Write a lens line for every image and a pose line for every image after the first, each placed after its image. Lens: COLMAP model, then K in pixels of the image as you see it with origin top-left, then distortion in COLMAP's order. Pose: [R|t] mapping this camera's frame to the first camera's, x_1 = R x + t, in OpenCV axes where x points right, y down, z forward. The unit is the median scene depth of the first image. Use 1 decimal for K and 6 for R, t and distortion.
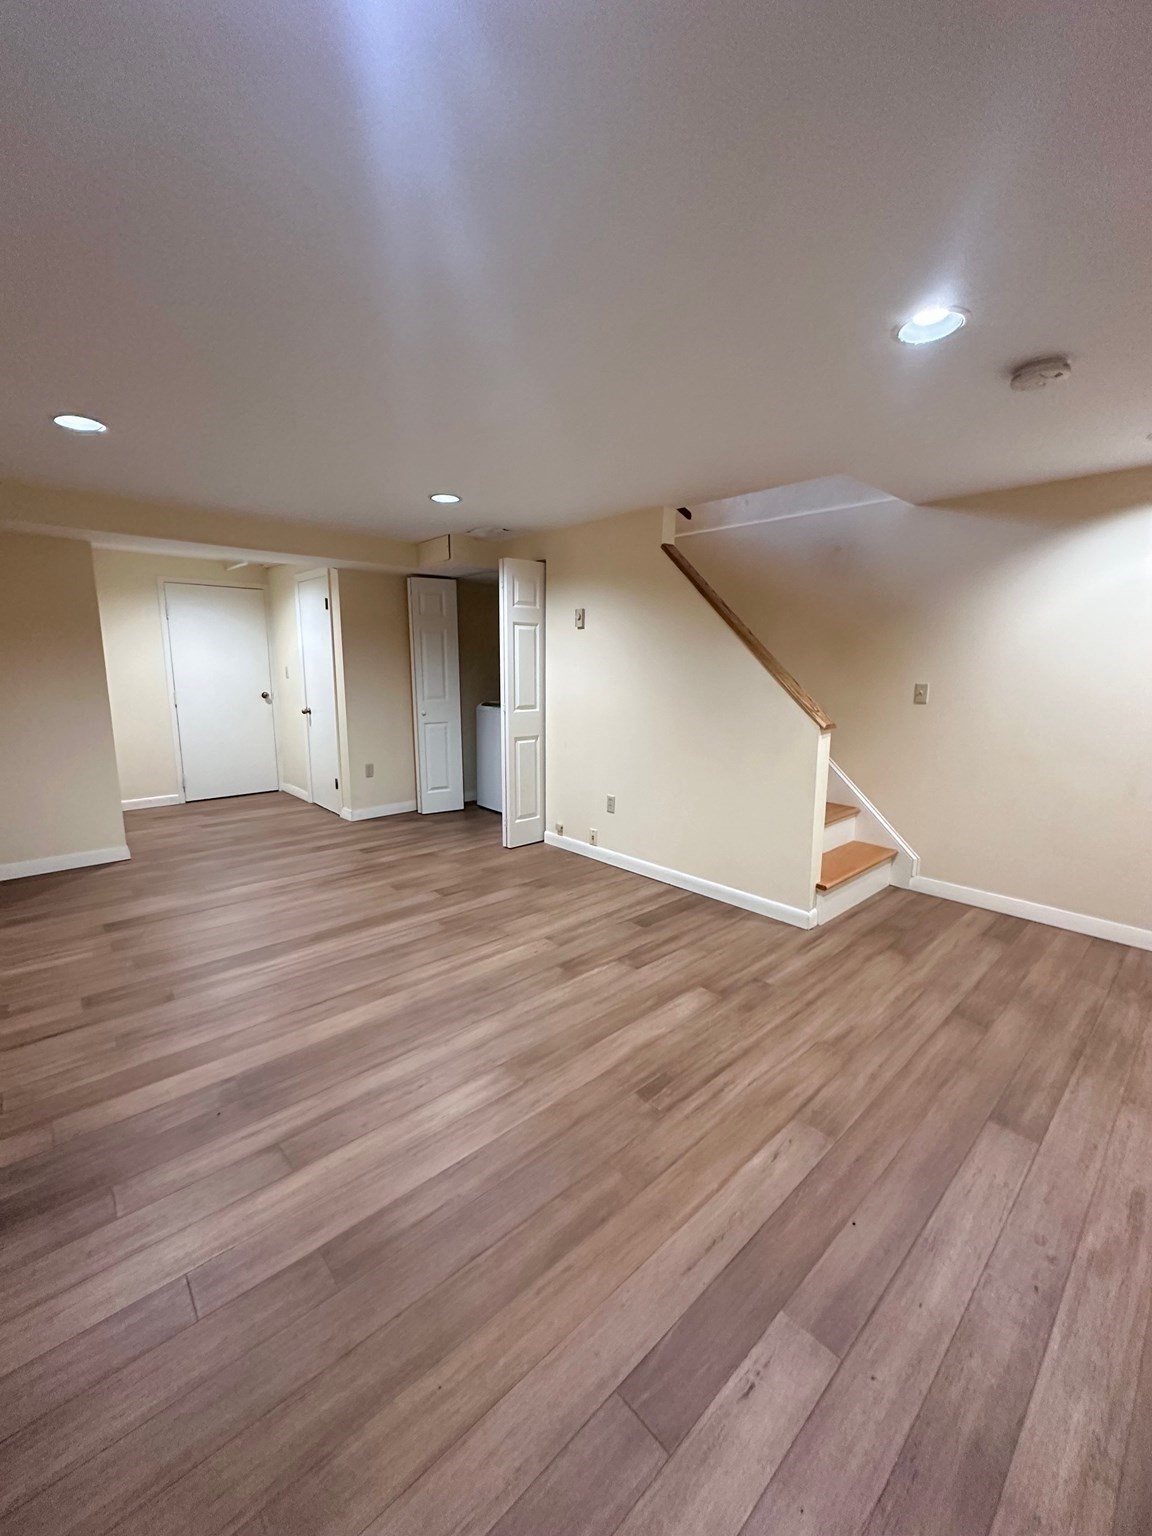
lens RADIAL K [[620.2, 0, 576.0], [0, 620.2, 767.3], [0, 0, 1]] dist [-0.001693, 0.000506]
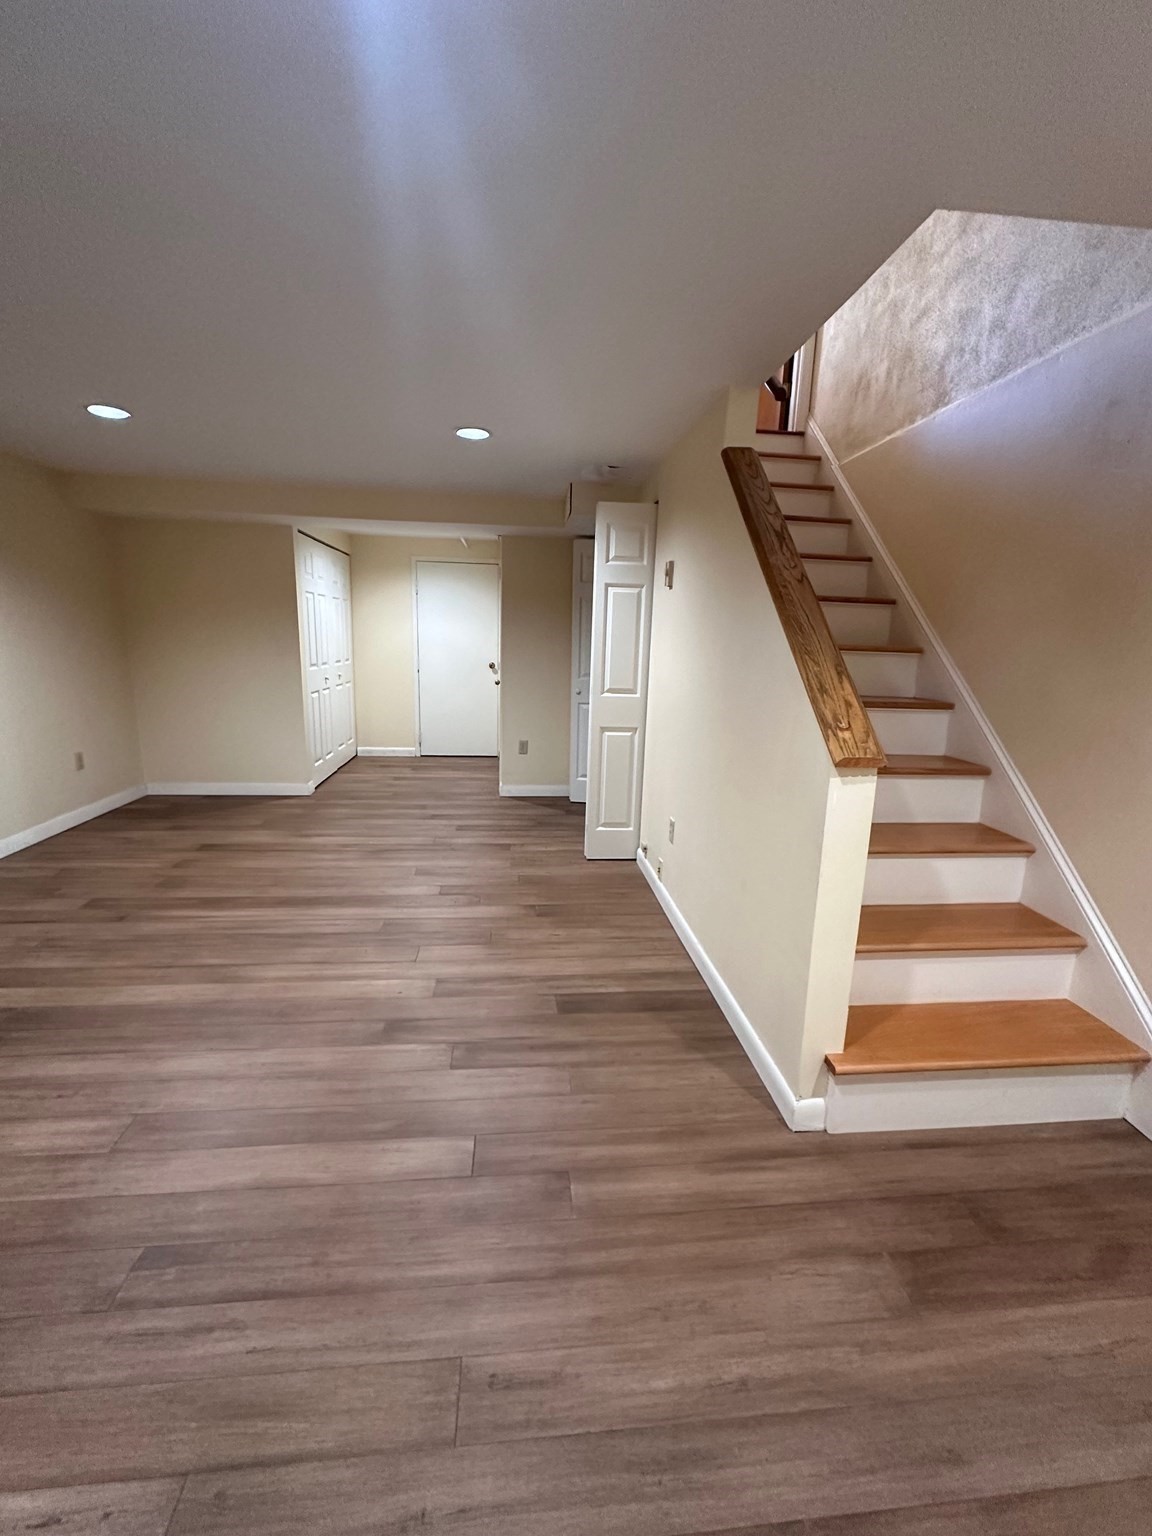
lens RADIAL K [[620.2, 0, 574.4], [0, 620.2, 767.2], [0, 0, 1]] dist [-0.001693, 0.000506]
pose [[0.797137, 0.139371, -0.587494, 0.498201], [-0.123822, 0.990049, 0.066862, -0.063649], [0.590966, 0.019446, 0.806462, 0.450128]]
